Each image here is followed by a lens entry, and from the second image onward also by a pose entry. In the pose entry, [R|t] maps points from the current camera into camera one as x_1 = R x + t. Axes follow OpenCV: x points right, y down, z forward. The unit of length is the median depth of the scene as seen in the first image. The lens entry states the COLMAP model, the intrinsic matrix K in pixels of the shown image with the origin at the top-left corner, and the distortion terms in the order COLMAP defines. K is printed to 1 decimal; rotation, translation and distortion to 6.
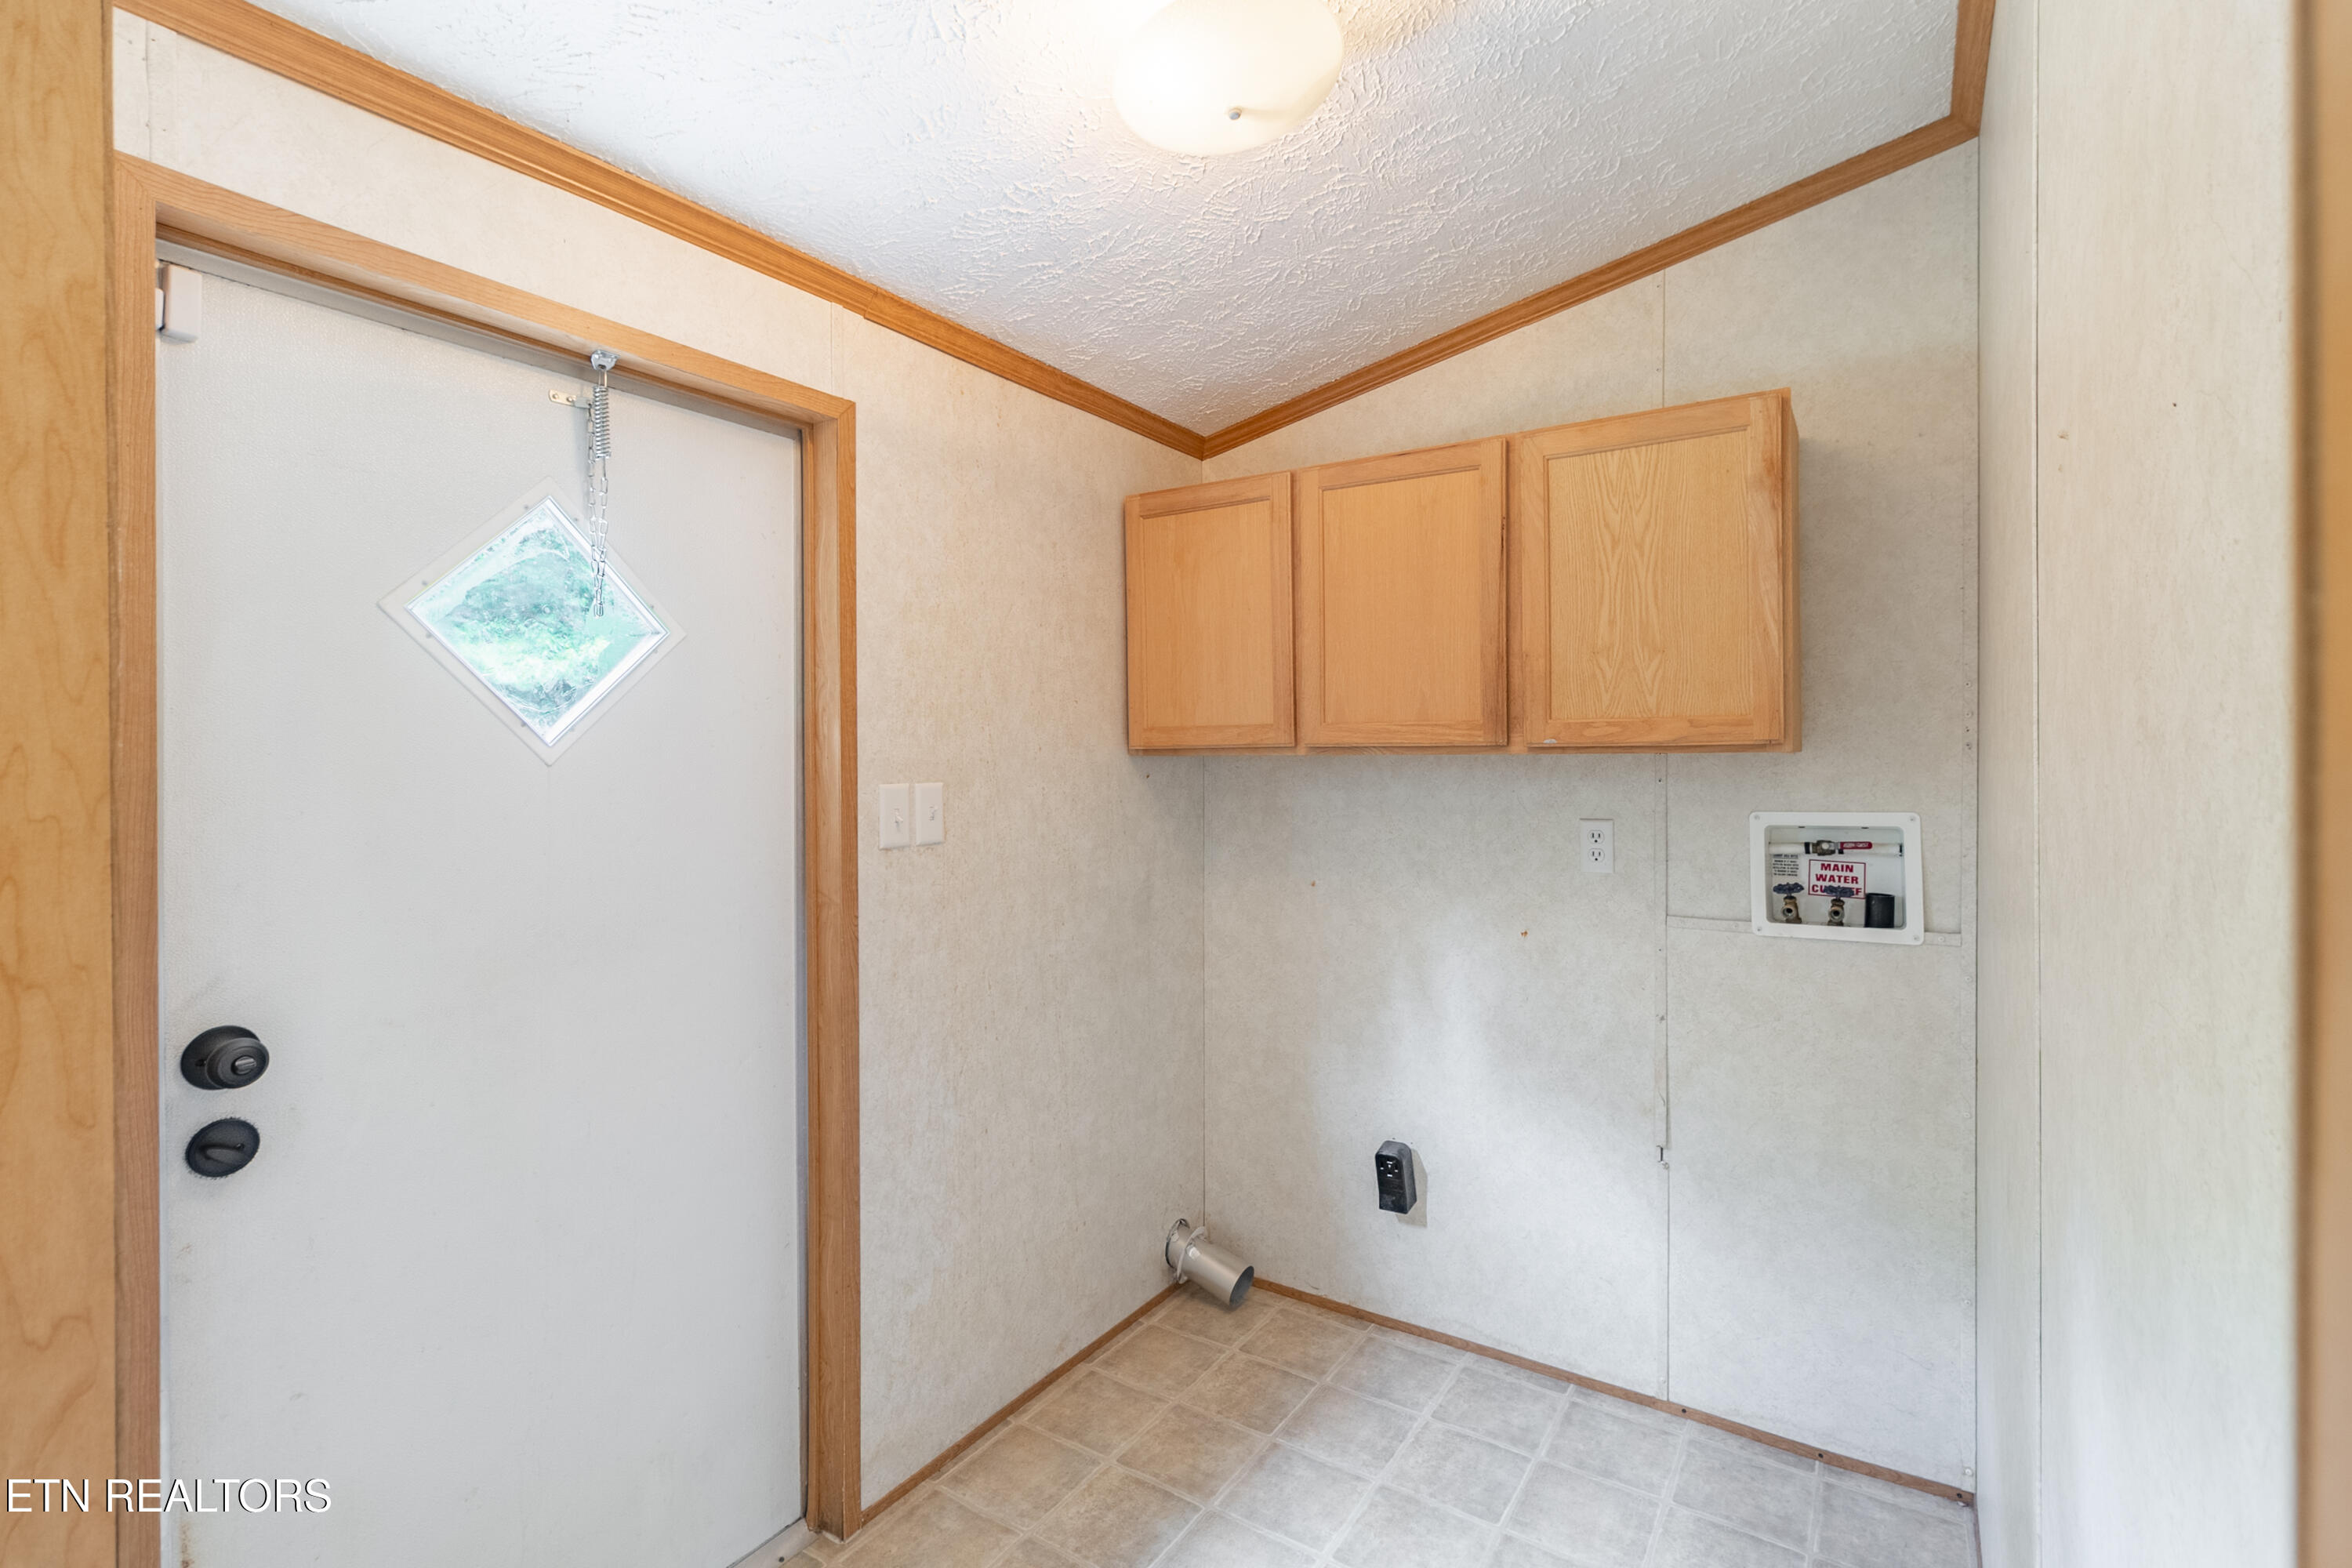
lens RADIAL K [[1088.5, 0, 1200.3], [0, 1088.5, 774.4], [0, 0, 1]] dist [-0.002500, 0.001518]
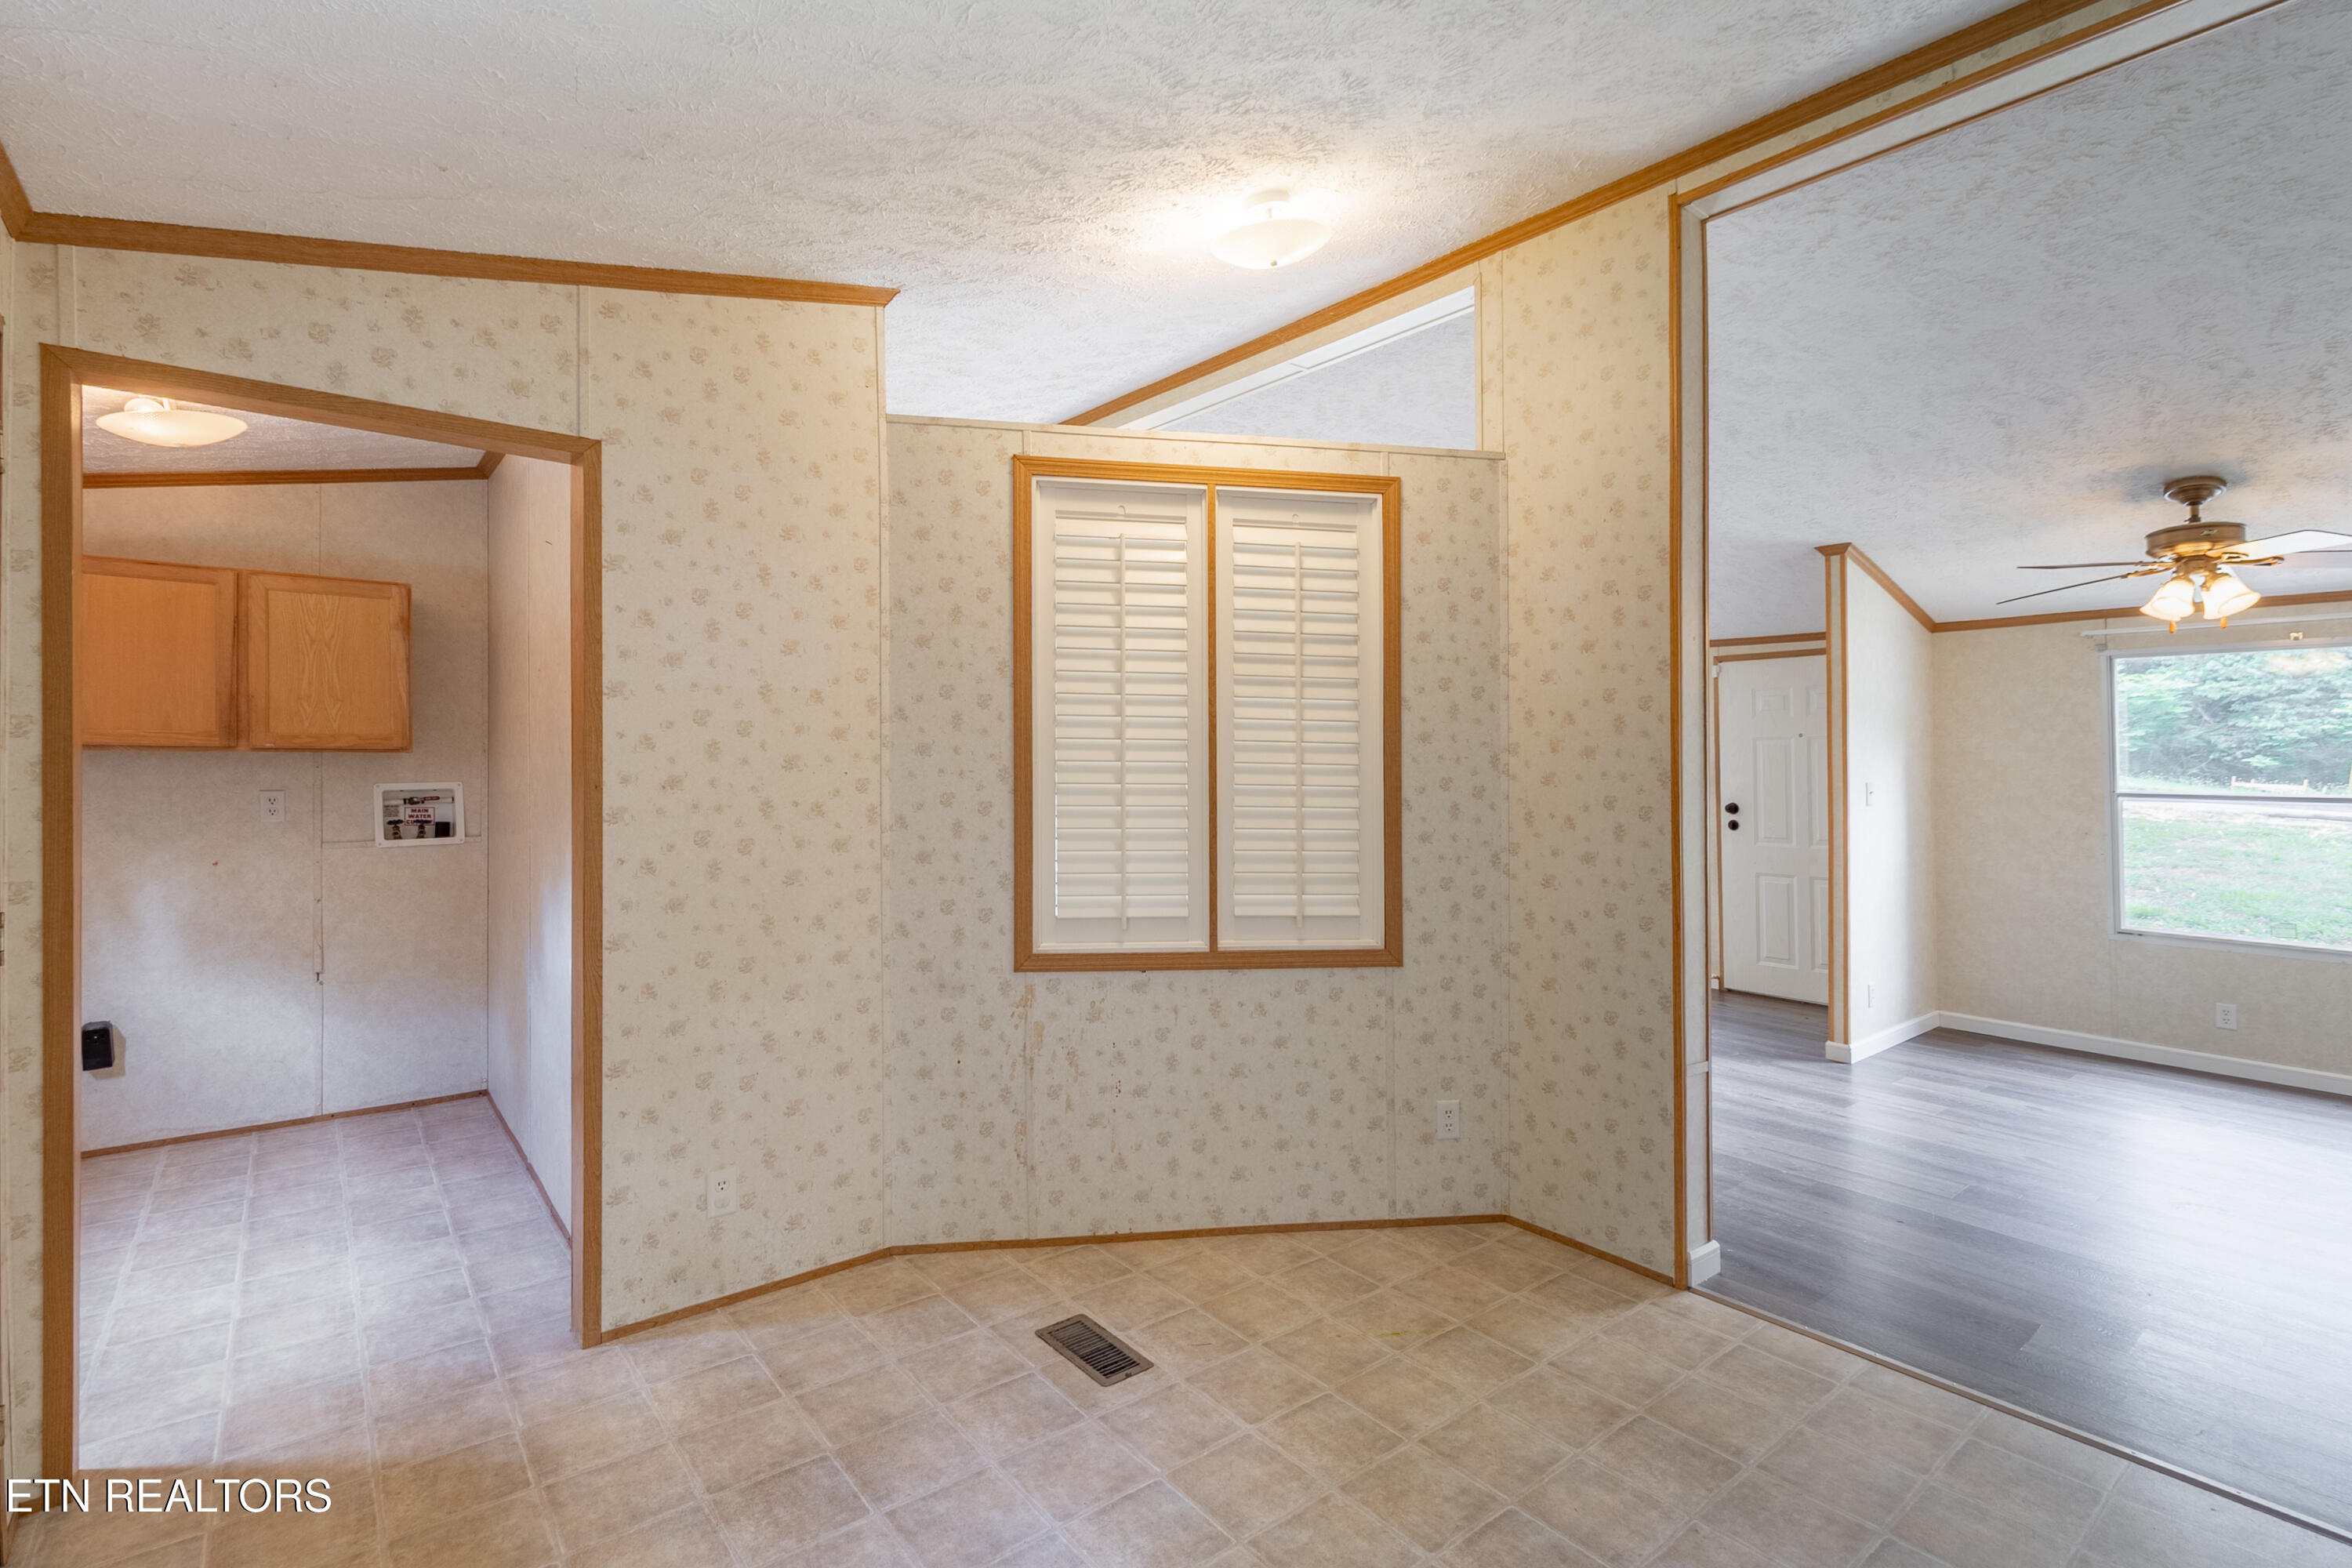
lens RADIAL K [[1088.5, 0, 1179.5], [0, 1088.5, 766.7], [0, 0, 1]] dist [-0.002500, 0.001518]
pose [[0.317033, 0.005064, 0.948401, -0.896419], [0.007690, 0.999939, -0.007909, 0.031688], [-0.948383, 0.009801, 0.316975, -0.991969]]
